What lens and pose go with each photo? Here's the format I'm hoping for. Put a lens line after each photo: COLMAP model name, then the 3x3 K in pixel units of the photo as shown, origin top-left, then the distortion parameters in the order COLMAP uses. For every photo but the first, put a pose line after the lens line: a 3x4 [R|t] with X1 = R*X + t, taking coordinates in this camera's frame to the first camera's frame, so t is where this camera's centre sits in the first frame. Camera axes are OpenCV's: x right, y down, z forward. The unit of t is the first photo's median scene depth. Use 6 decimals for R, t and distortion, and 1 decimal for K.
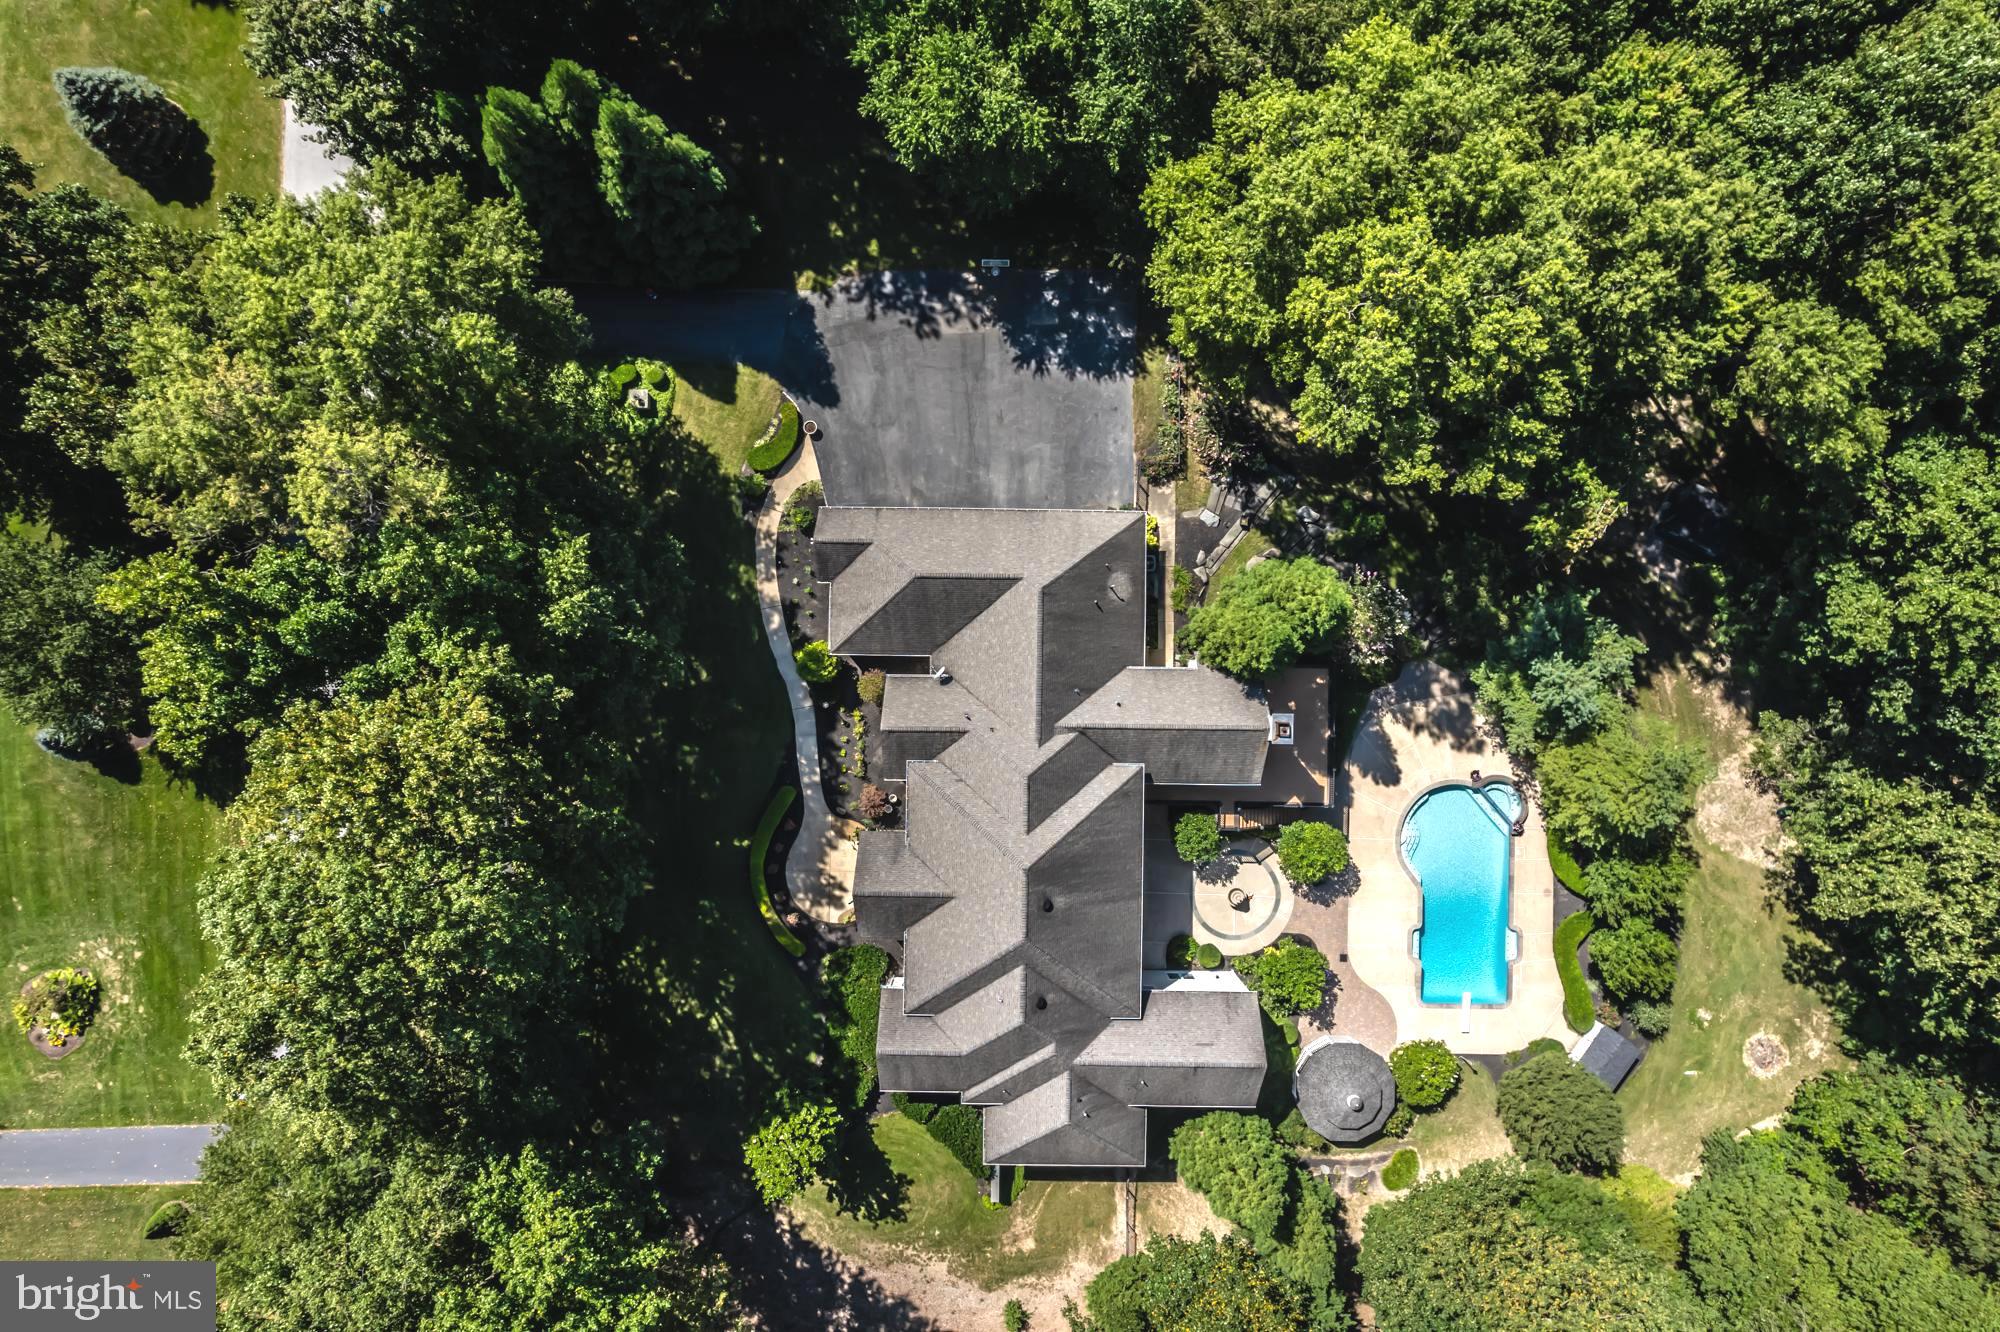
lens RADIAL K [[1283.7, 0, 1007.2], [0, 1283.7, 662.1], [0, 0, 1]] dist [-0.047748, 0.005006]
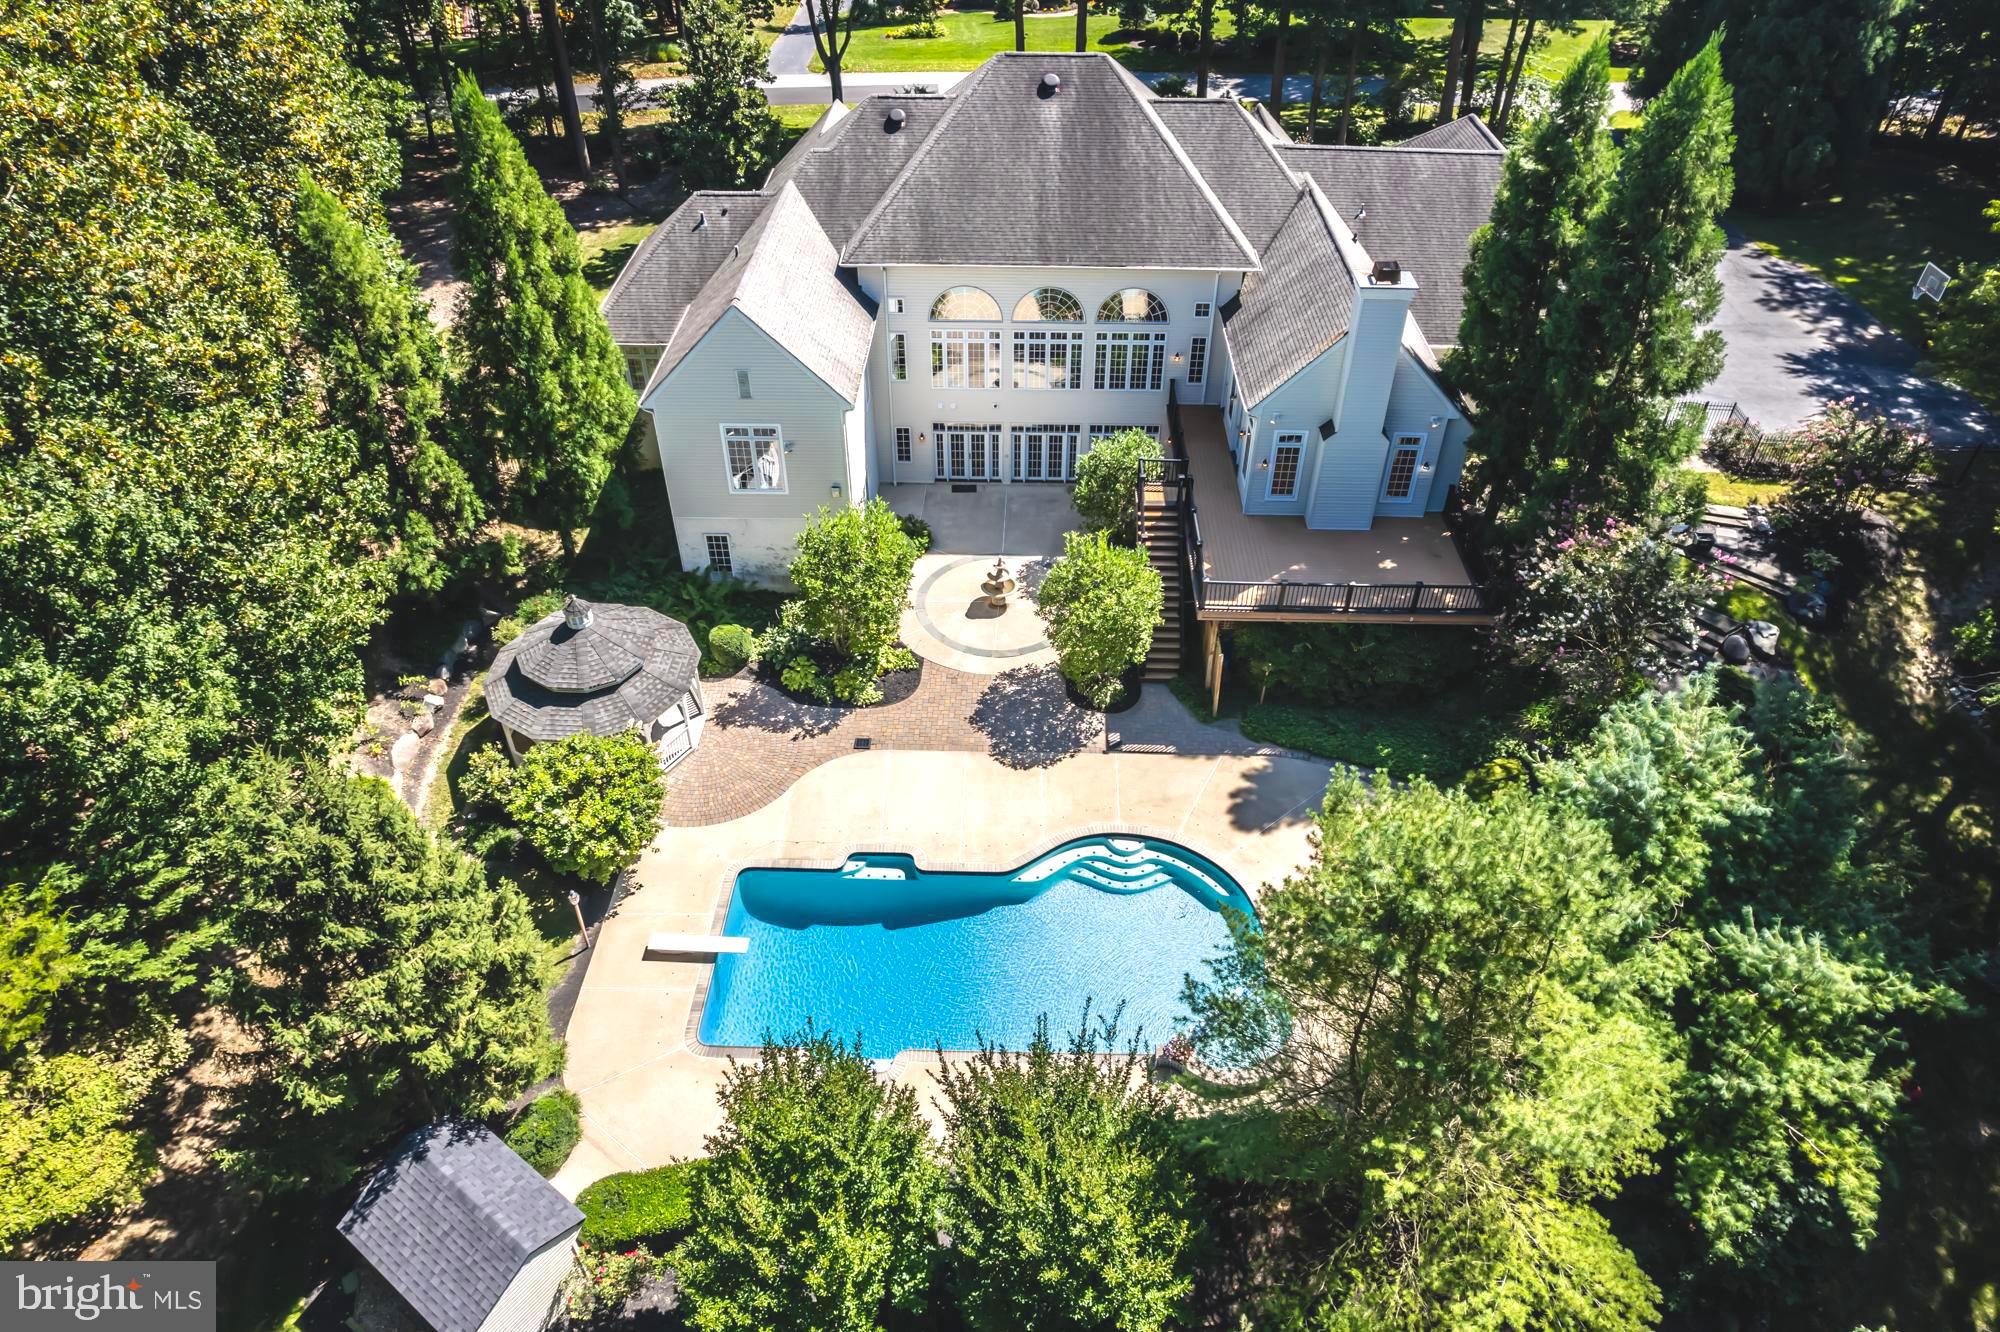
lens RADIAL K [[1283.7, 0, 1007.2], [0, 1283.7, 662.1], [0, 0, 1]] dist [-0.047748, 0.005006]
pose [[0.000333, 0.613998, -0.789308, 0.623912], [-0.999957, 0.007528, 0.005434, 0.176079], [0.009279, 0.789272, 0.613974, 0.687622]]
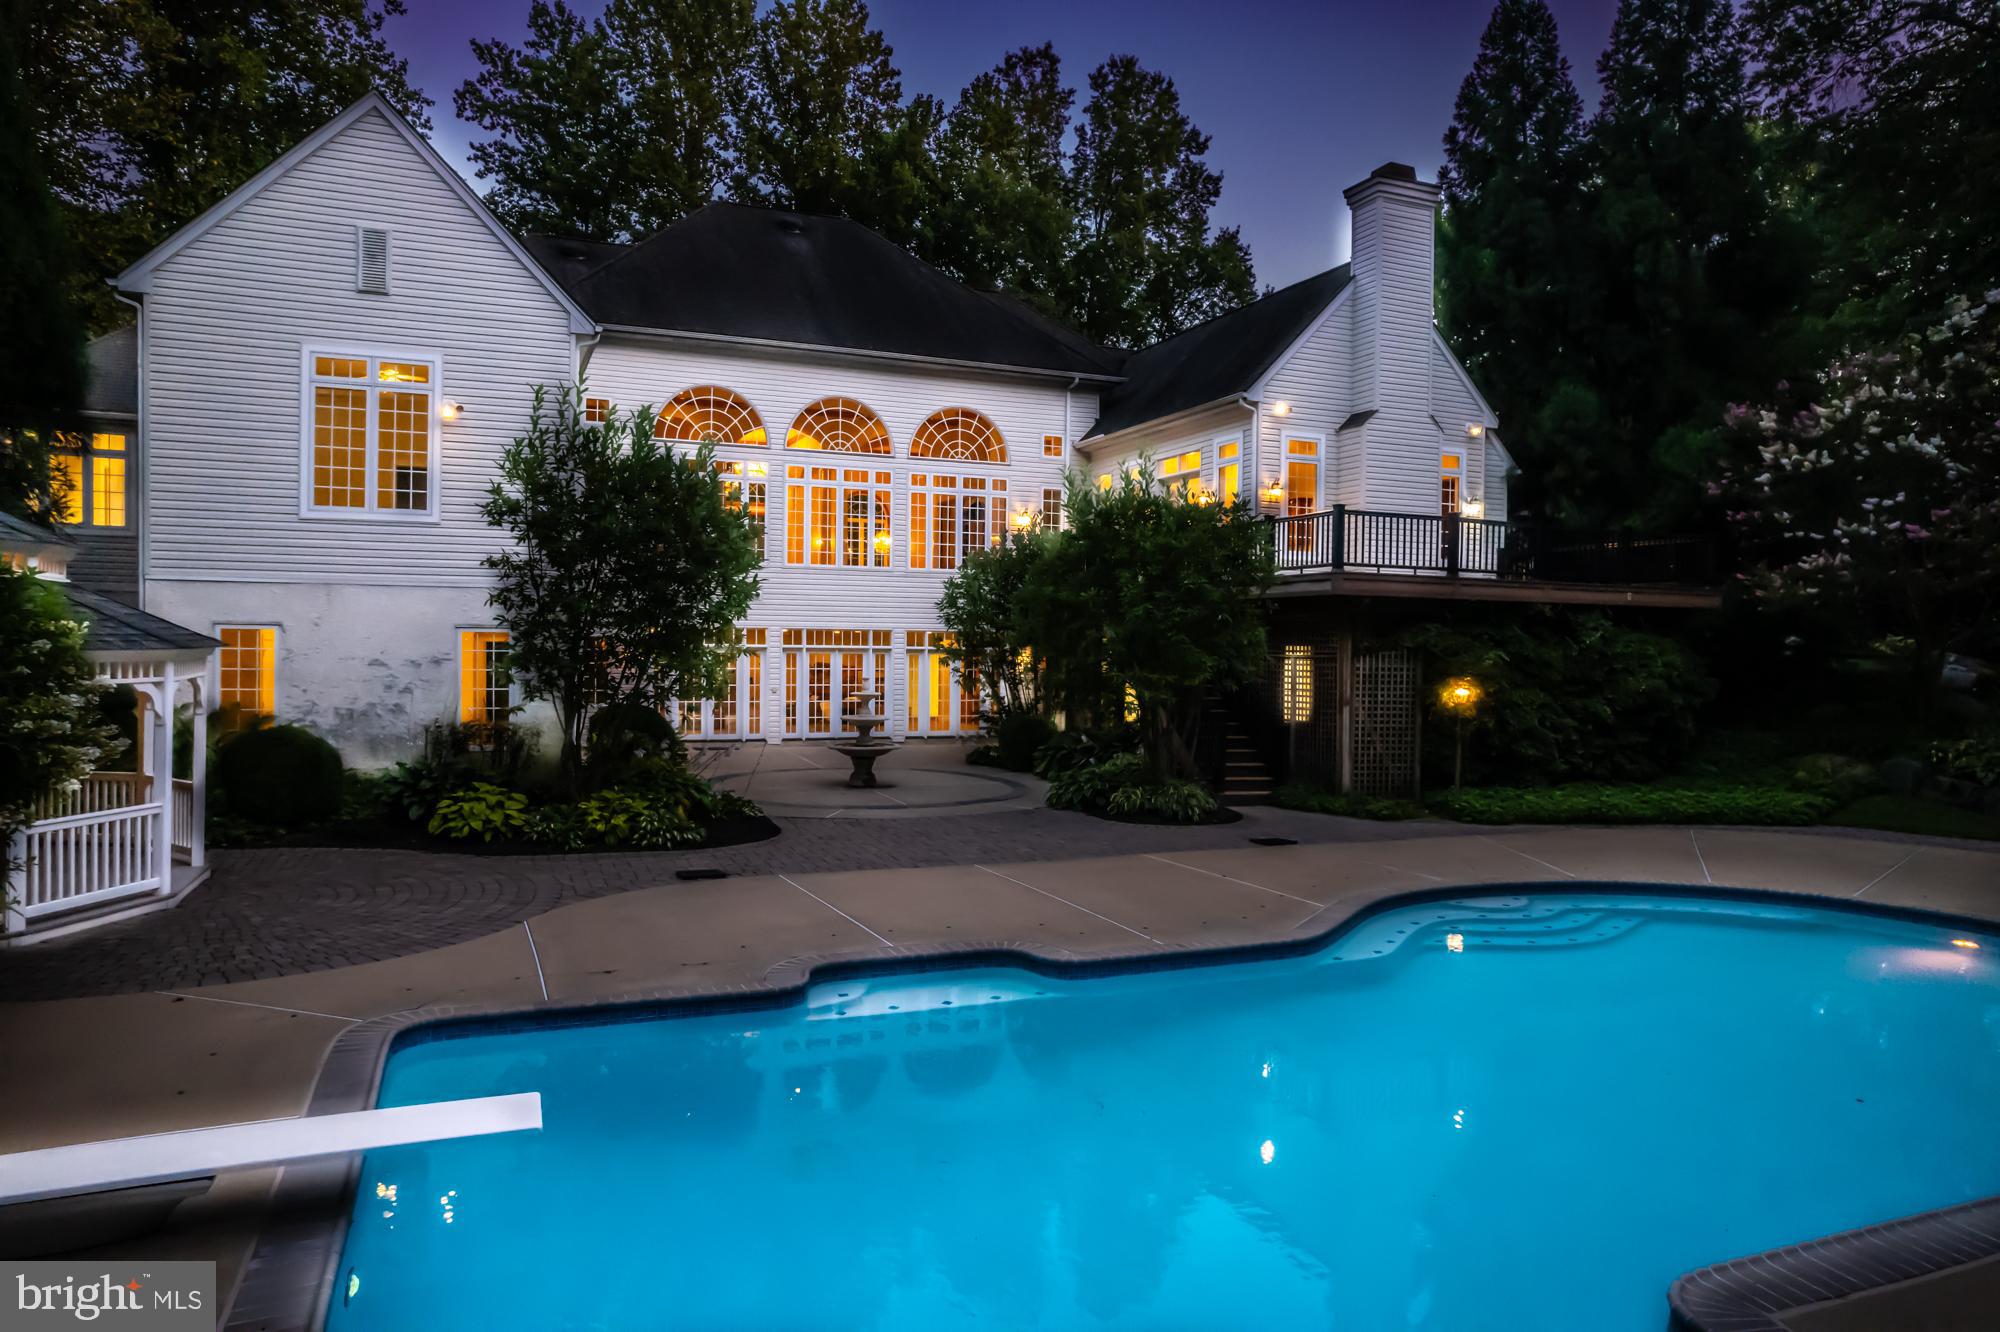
lens RADIAL K [[1283.7, 0, 1007.2], [0, 1283.7, 662.1], [0, 0, 1]] dist [-0.047748, 0.005006]
pose [[0.407586, -0.012606, -0.913080, 0.442190], [-0.913096, 0.006849, -0.407688, 0.265827], [0.011393, 0.999897, -0.008719, 0.977929]]
